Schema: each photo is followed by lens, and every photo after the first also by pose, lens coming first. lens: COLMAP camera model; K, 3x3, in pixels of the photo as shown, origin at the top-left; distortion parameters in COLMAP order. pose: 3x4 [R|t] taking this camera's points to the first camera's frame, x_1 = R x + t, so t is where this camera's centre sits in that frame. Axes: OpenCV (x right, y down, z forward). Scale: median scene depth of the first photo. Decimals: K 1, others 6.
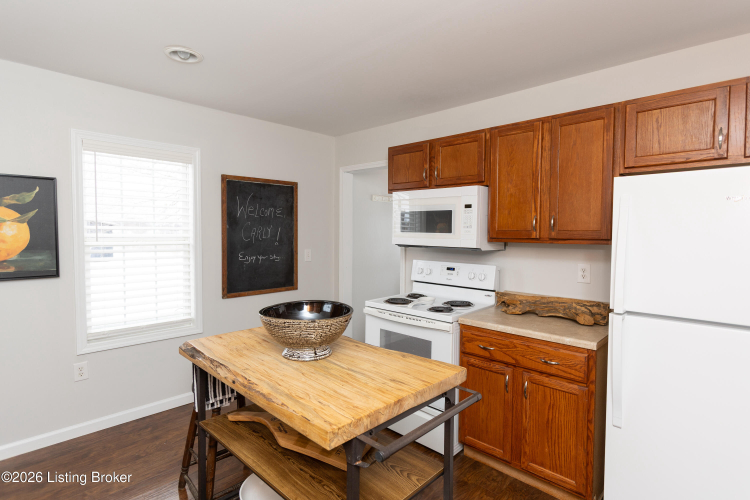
lens RADIAL K [[396.4, 0, 377.1], [0, 396.4, 245.8], [0, 0, 1]] dist [0.003113, 0.000570]
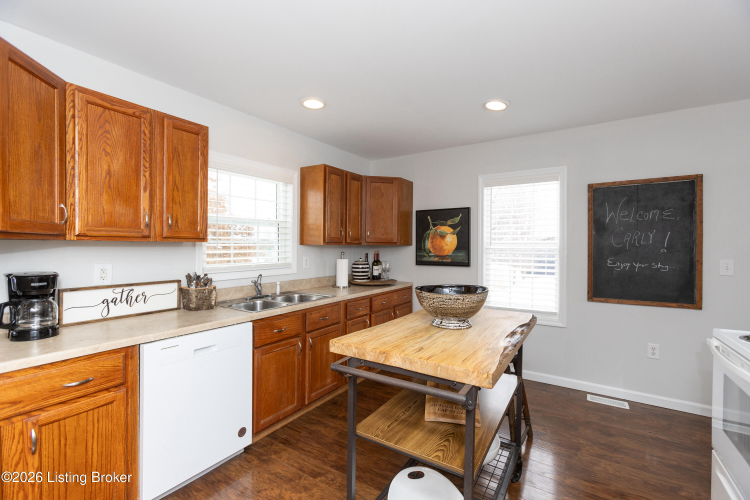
lens RADIAL K [[338.6, 0, 376.1], [0, 338.6, 249.1], [0, 0, 1]] dist [-0.000856, -0.000049]
pose [[0.188589, -0.002672, -0.982052, 0.390230], [-0.041874, 0.999065, -0.010759, 0.028245], [0.981163, 0.043151, 0.188301, 0.271583]]
